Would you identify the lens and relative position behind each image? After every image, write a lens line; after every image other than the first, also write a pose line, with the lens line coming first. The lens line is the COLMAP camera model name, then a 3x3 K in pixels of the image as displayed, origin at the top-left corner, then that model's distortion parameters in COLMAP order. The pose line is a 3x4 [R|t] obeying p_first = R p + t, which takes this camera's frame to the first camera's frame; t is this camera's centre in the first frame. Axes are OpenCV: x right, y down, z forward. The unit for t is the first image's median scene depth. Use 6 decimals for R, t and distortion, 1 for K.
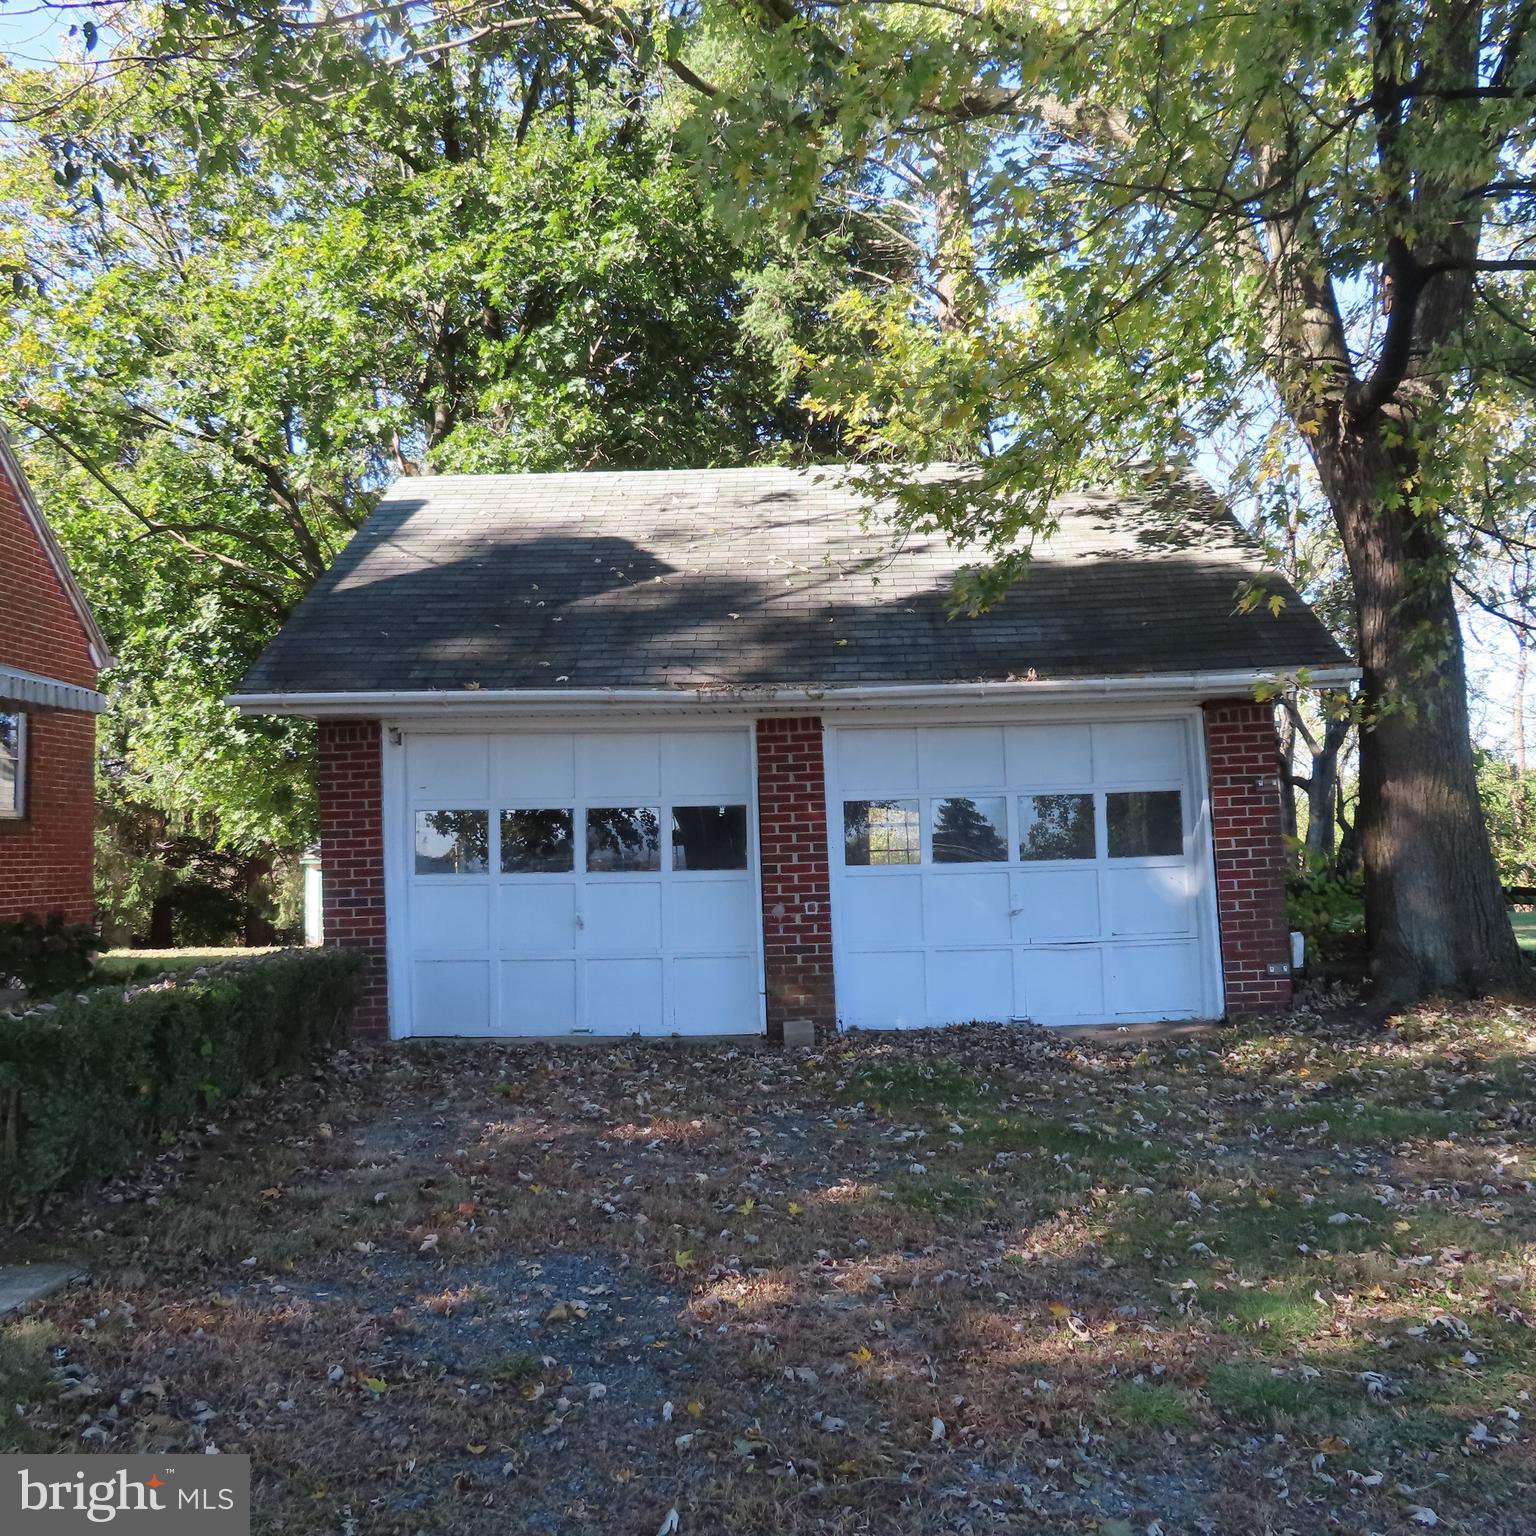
lens RADIAL K [[1458.9, 0, 768.0], [0, 1458.9, 768.0], [0, 0, 1]] dist [-0.000815, 0.000245]
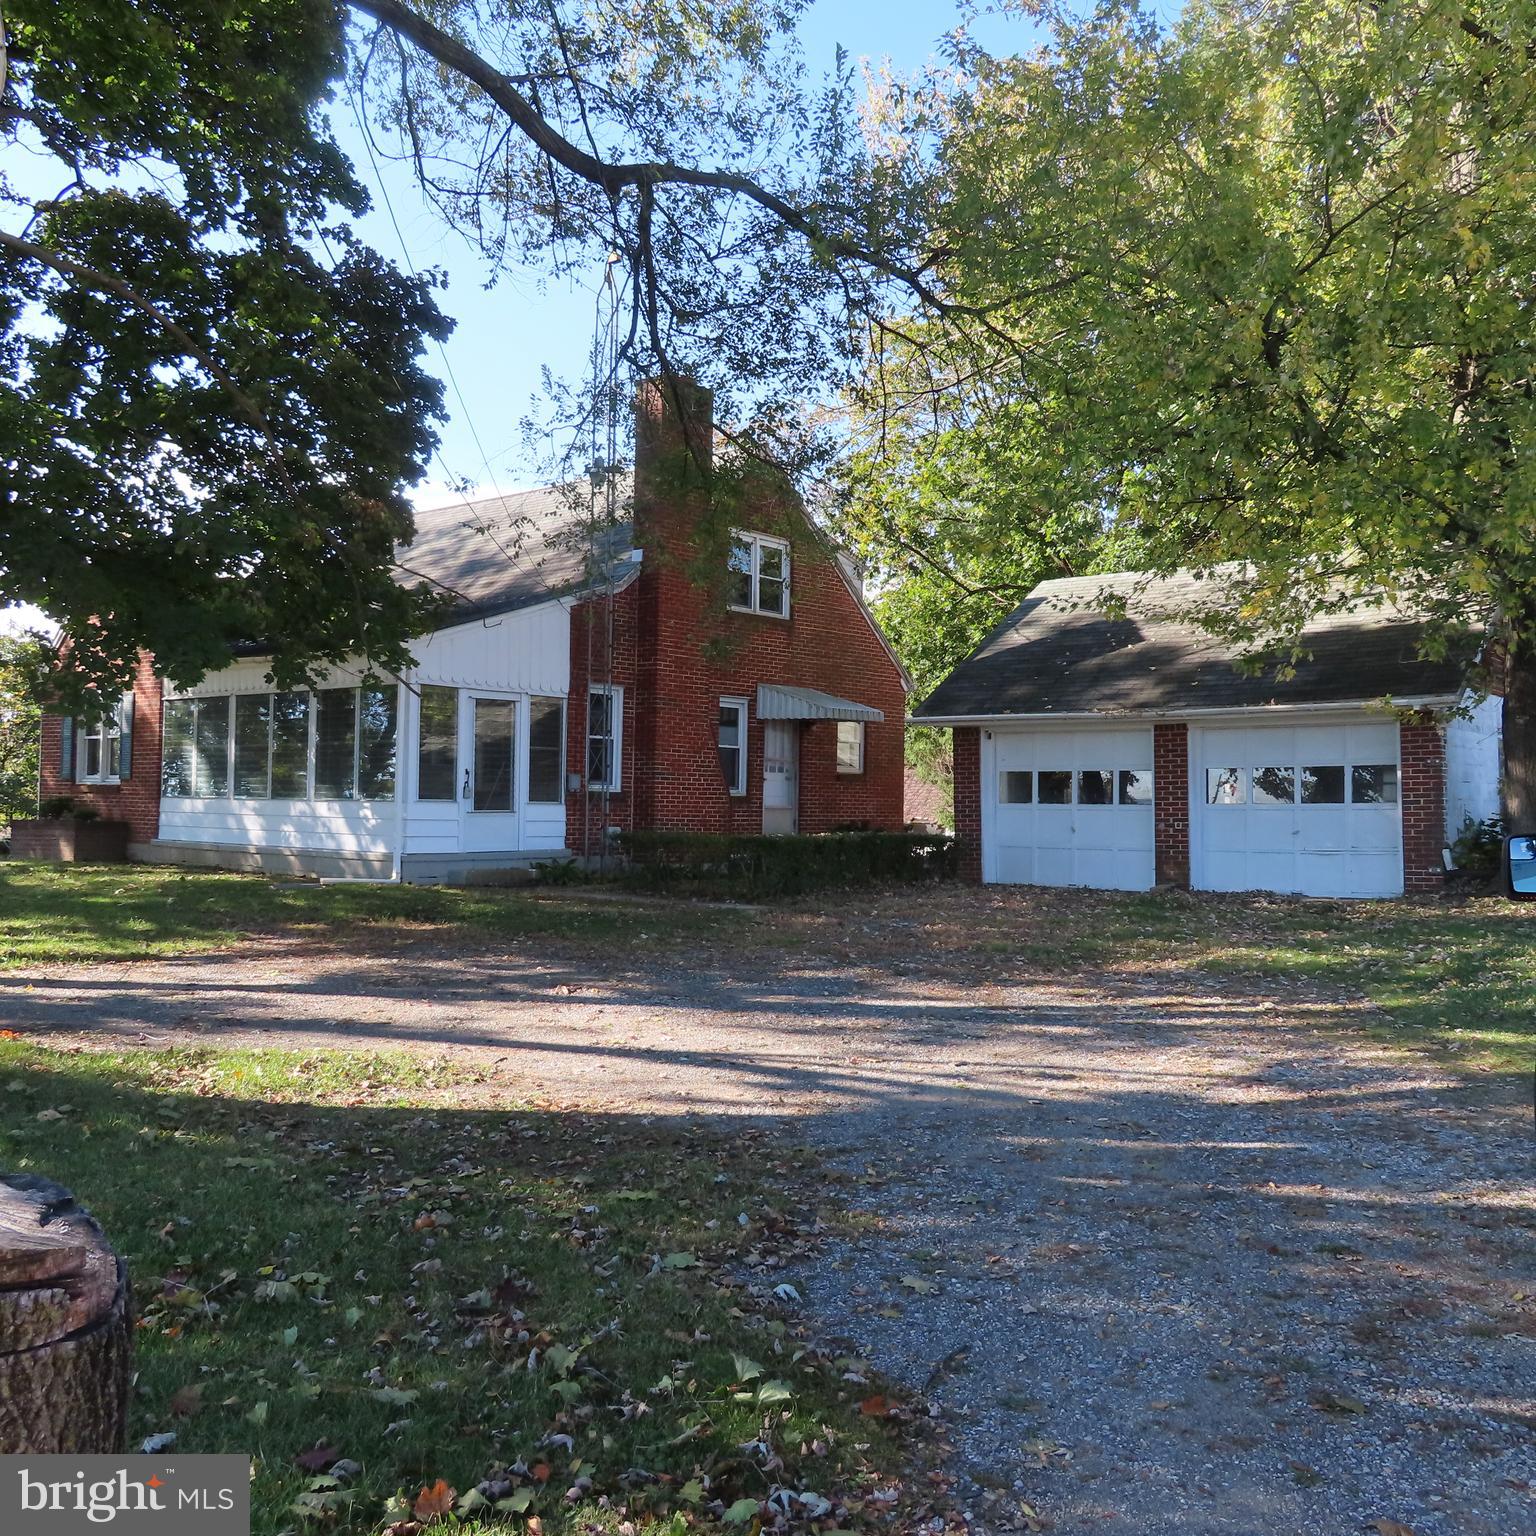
lens RADIAL K [[1458.9, 0, 768.0], [0, 1458.9, 768.0], [0, 0, 1]] dist [-0.000815, 0.000245]
pose [[0.779190, 0.008850, -0.626726, 0.787651], [0.017878, 0.999180, 0.036337, -0.055448], [0.626533, -0.039518, 0.778392, -0.786195]]
